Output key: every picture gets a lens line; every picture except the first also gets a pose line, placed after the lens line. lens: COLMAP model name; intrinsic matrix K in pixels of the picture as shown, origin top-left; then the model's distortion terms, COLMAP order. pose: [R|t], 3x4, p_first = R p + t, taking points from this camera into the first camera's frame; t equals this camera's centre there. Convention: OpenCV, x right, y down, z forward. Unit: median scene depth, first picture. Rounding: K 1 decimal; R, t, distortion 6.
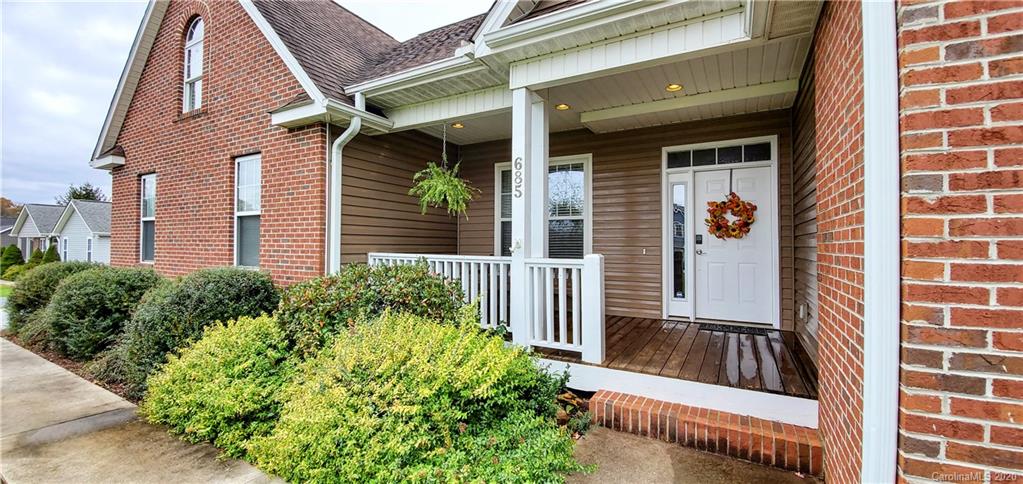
lens RADIAL K [[407.0, 0, 508.0], [0, 407.0, 234.7], [0, 0, 1]] dist [0.008900, -0.014863]
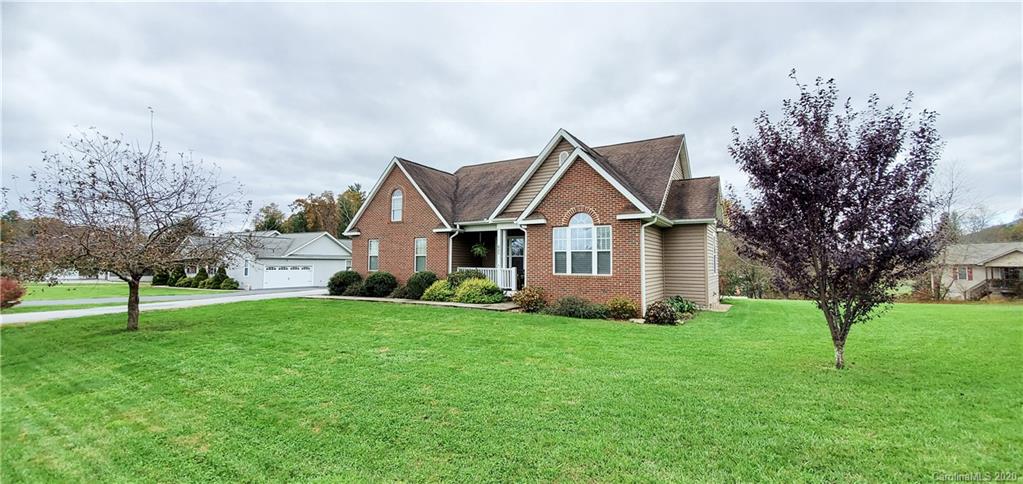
lens RADIAL K [[407.0, 0, 508.0], [0, 407.0, 234.7], [0, 0, 1]] dist [0.008900, -0.014863]
pose [[0.999618, 0.000286, -0.027622, 0.197746], [-0.001549, 0.998953, -0.045713, -0.081612], [0.027580, 0.045738, 0.998573, -2.718960]]
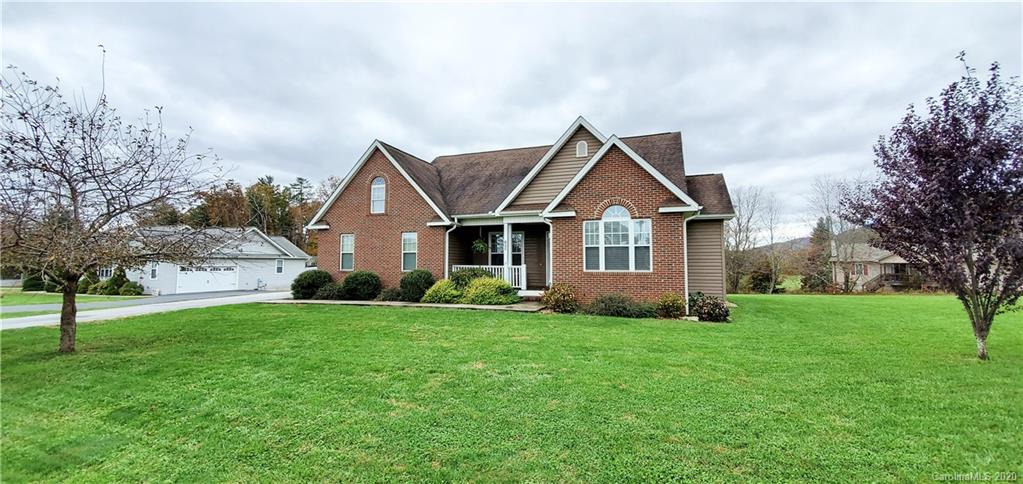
lens RADIAL K [[407.0, 0, 508.0], [0, 407.0, 234.7], [0, 0, 1]] dist [0.008900, -0.014863]
pose [[0.986471, 0.008313, 0.163727, -0.490862], [-0.000850, 0.998960, -0.045598, -0.051037], [-0.163935, 0.044842, 0.985451, -2.386281]]
